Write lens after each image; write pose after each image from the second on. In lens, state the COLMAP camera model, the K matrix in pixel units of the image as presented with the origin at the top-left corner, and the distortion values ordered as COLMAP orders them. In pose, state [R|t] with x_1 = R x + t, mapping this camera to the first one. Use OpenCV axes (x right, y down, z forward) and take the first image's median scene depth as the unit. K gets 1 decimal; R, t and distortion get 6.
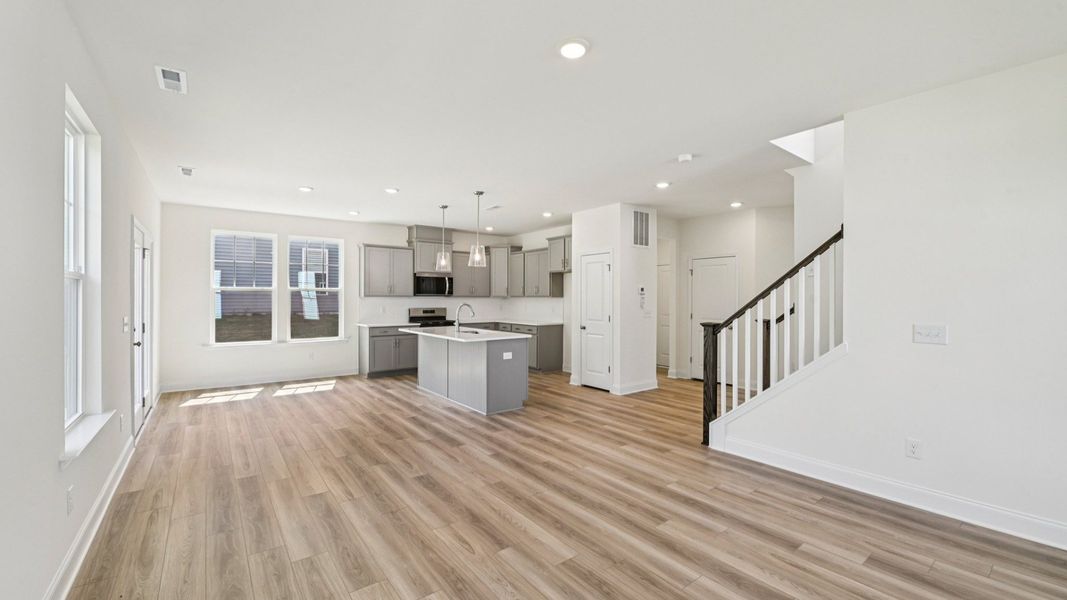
lens RADIAL K [[434.8, 0, 537.4], [0, 434.8, 296.6], [0, 0, 1]] dist [-0.027751, -0.000208]
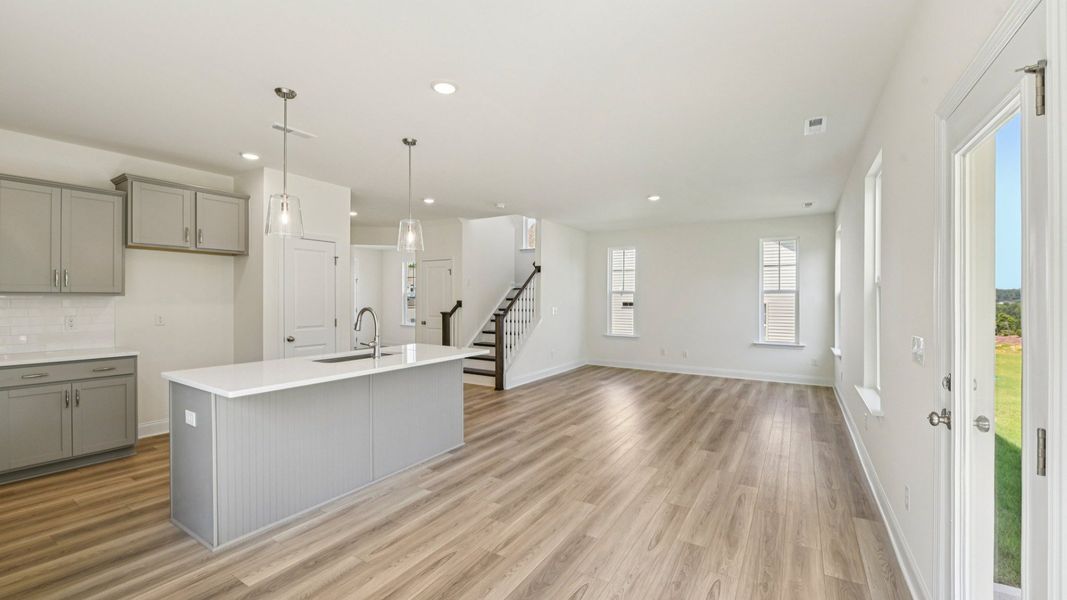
lens RADIAL K [[428.3, 0, 534.9], [0, 428.3, 298.5], [0, 0, 1]] dist [-0.023937, -0.000296]
pose [[-0.353158, -0.005529, 0.935547, -1.300145], [-0.005664, 0.999977, 0.003772, -0.002969], [-0.935547, -0.003967, -0.353181, 1.656447]]
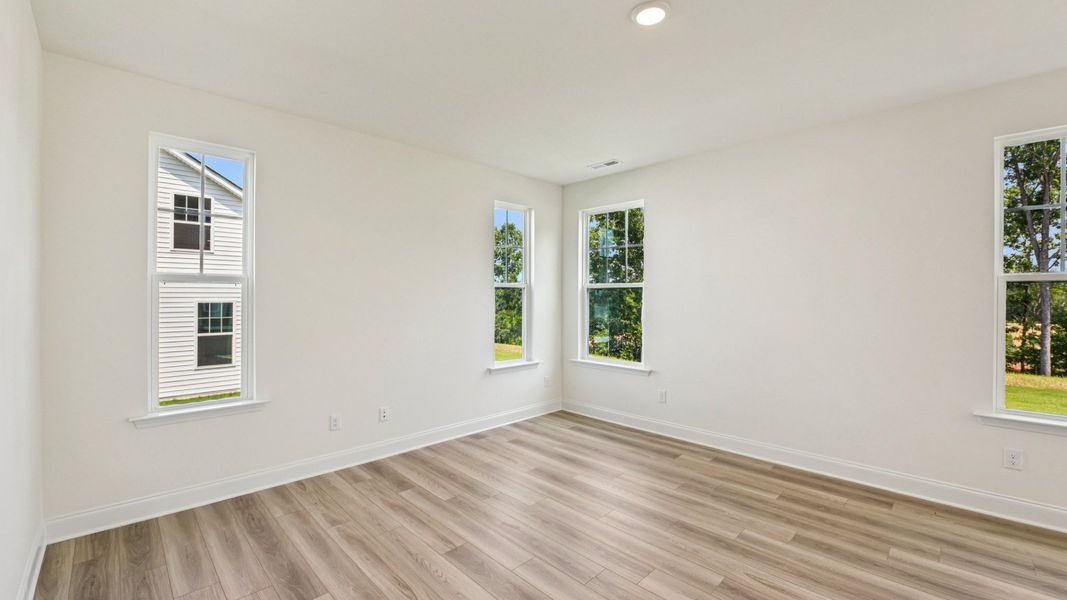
lens RADIAL K [[432.4, 0, 532.7], [0, 432.4, 289.5], [0, 0, 1]] dist [-0.021632, -0.000089]
pose [[-0.991921, -0.008961, -0.126542, 0.283086], [-0.006580, 0.999794, -0.019217, 0.002422], [0.126689, -0.018229, -0.991775, 1.216955]]
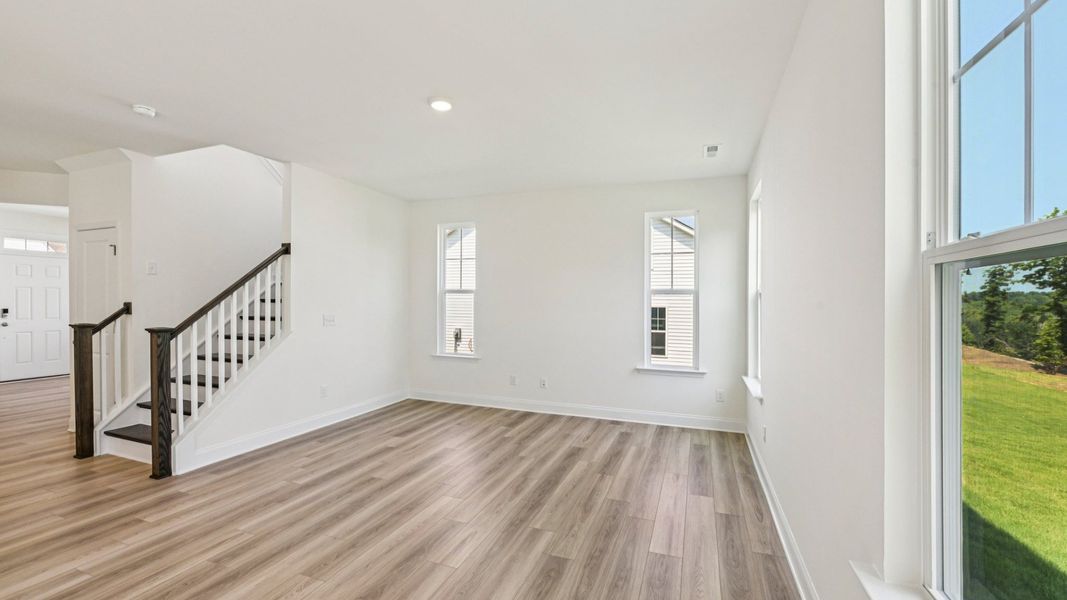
lens RADIAL K [[434.8, 0, 537.4], [0, 434.8, 296.6], [0, 0, 1]] dist [-0.027751, -0.000208]
pose [[-0.532272, 0.000246, 0.846573, -0.766632], [-0.012100, 0.999896, -0.007899, -0.001701], [-0.846487, -0.014448, -0.532213, 0.958557]]
